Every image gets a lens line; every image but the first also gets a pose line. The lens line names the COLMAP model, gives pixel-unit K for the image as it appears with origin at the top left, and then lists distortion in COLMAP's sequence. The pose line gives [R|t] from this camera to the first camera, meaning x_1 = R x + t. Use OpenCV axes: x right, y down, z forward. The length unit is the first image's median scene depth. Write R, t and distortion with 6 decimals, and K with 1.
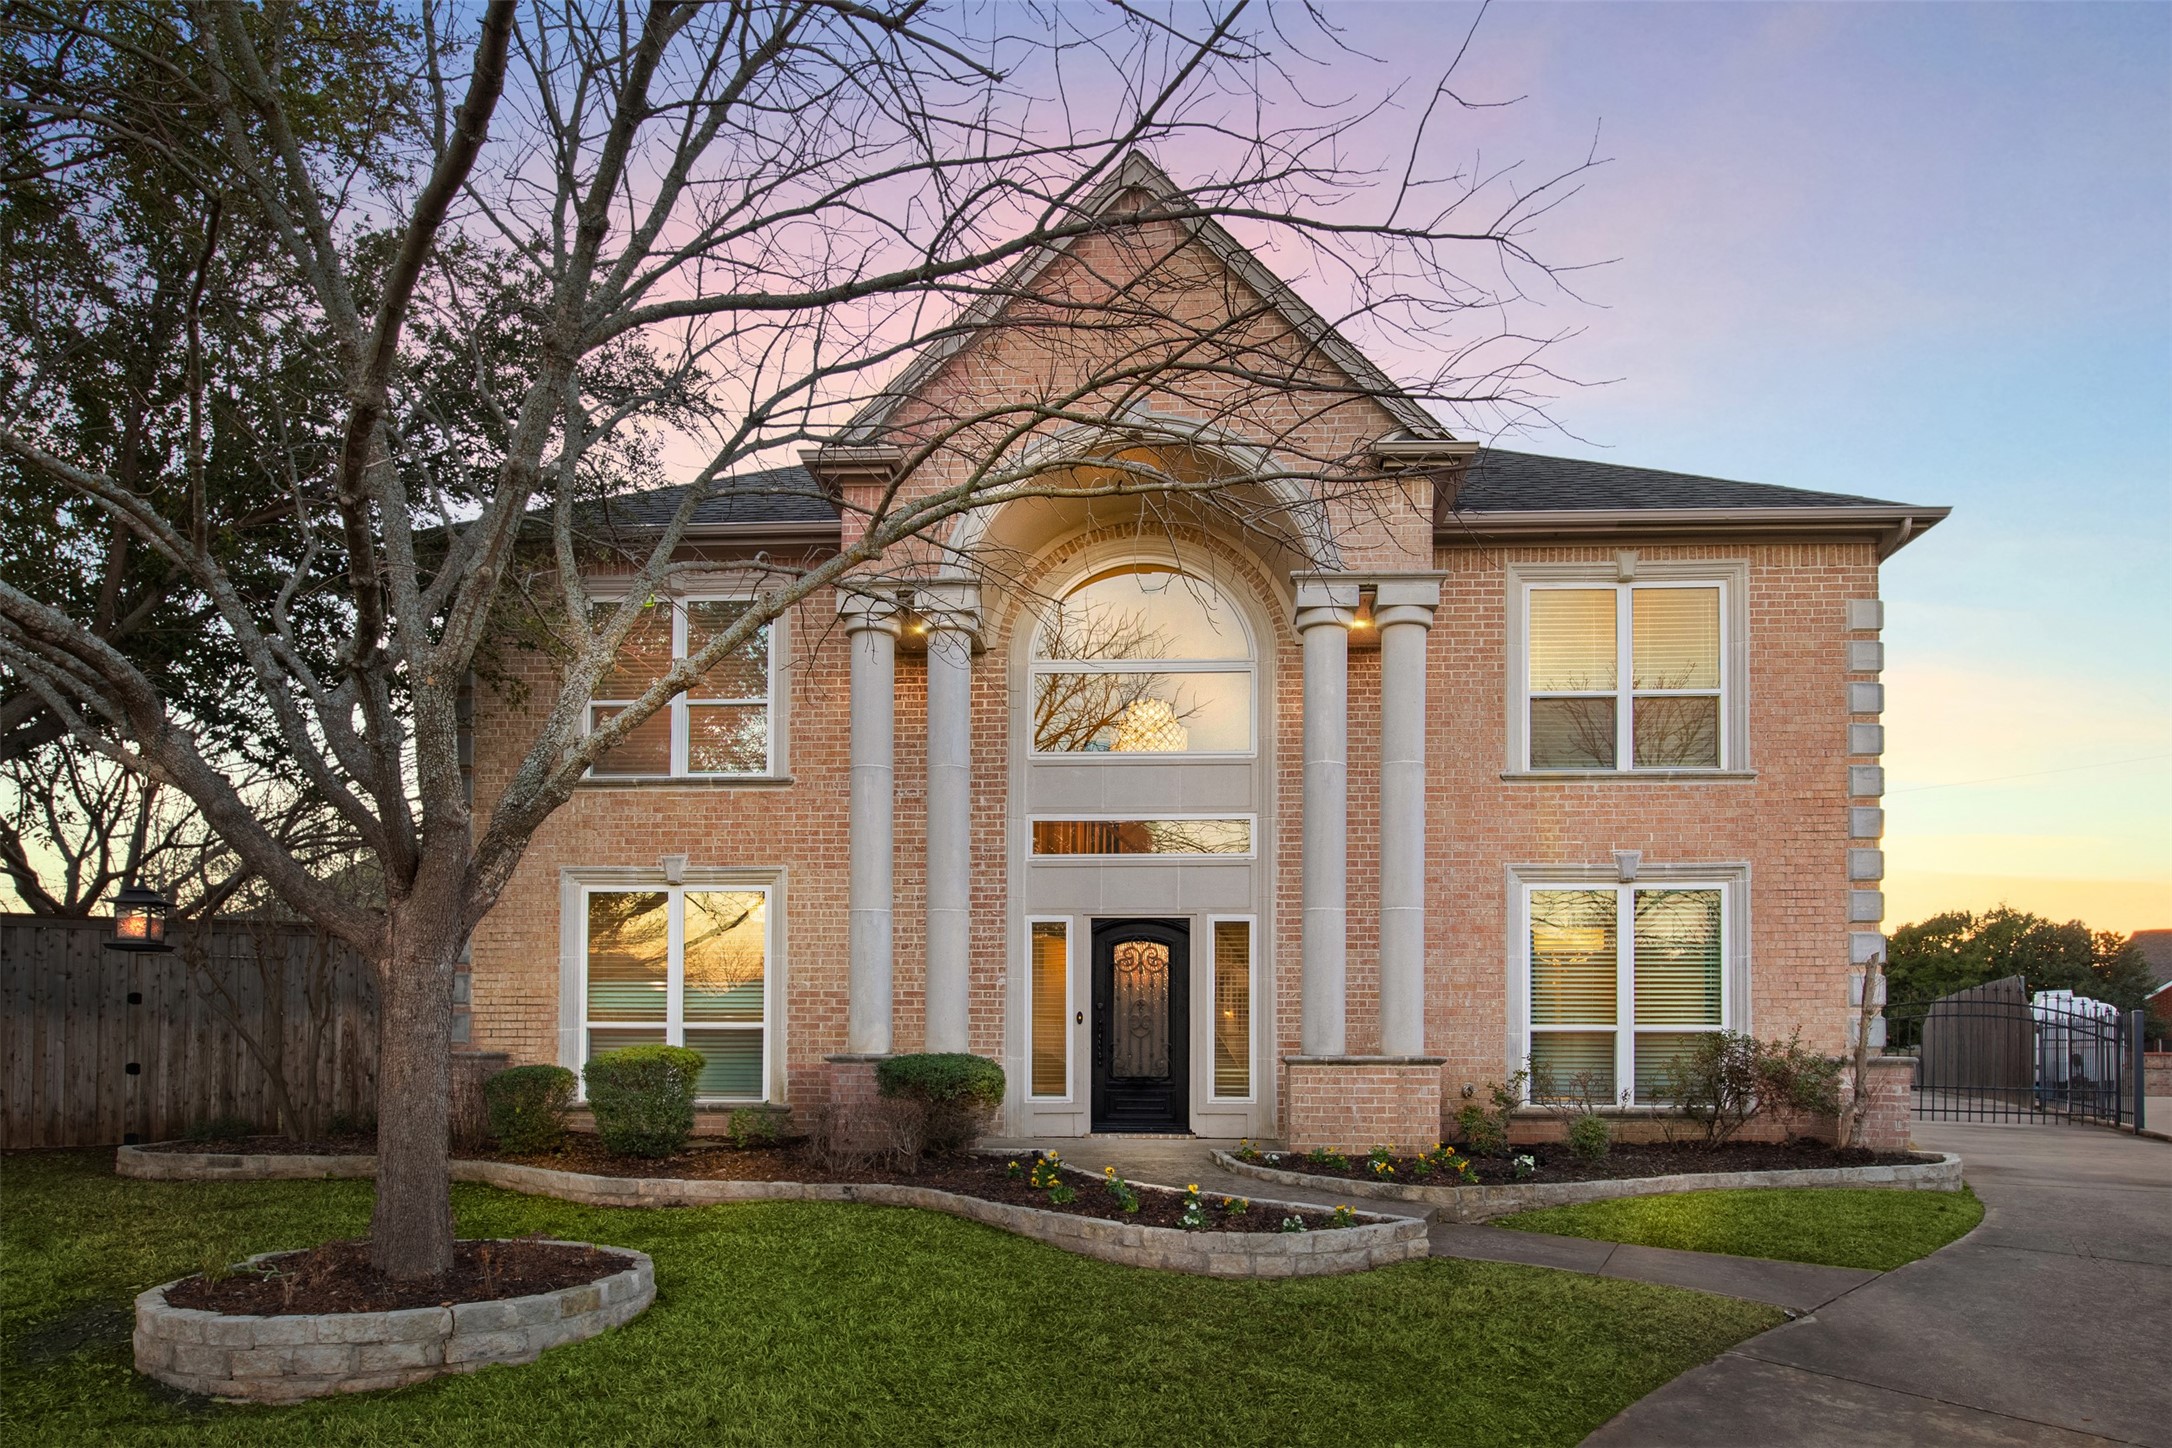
lens RADIAL K [[1162.3, 0, 1085.1], [0, 1162.3, 732.1], [0, 0, 1]] dist [-0.002251, 0.000108]
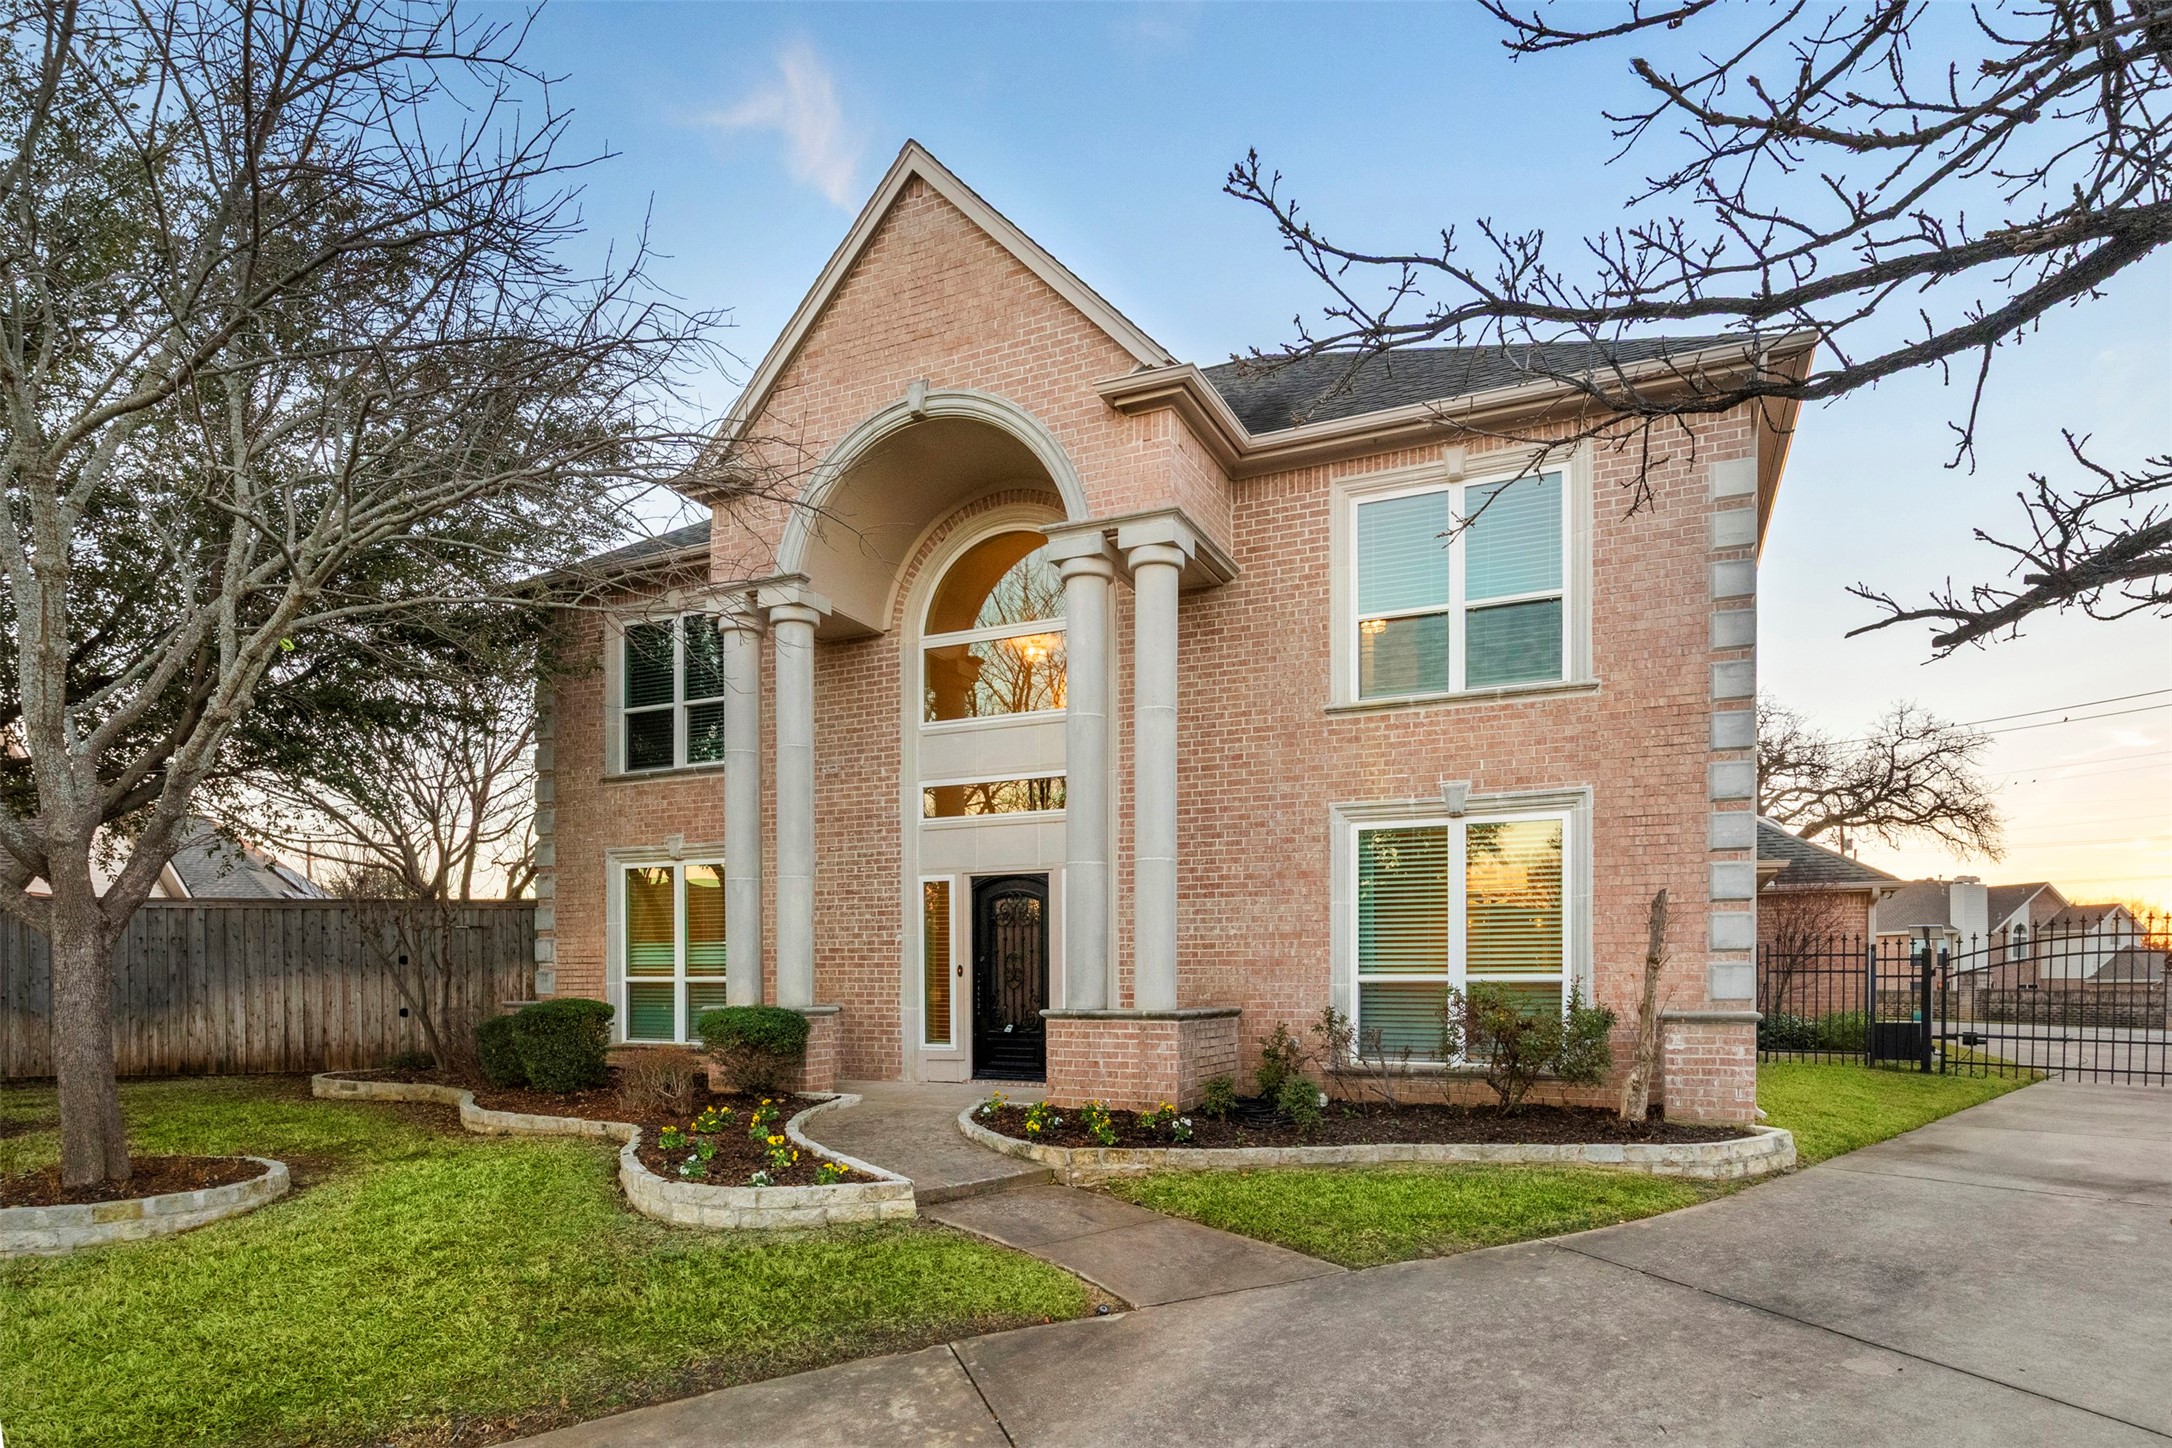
lens RADIAL K [[1095.0, 0, 1085.5], [0, 1095.0, 718.7], [0, 0, 1]] dist [-0.004378, -0.000319]
pose [[0.942465, -0.084209, -0.323526, 0.471092], [0.092928, 0.995606, 0.011568, 0.017281], [0.321130, -0.040967, 0.946148, 0.108938]]
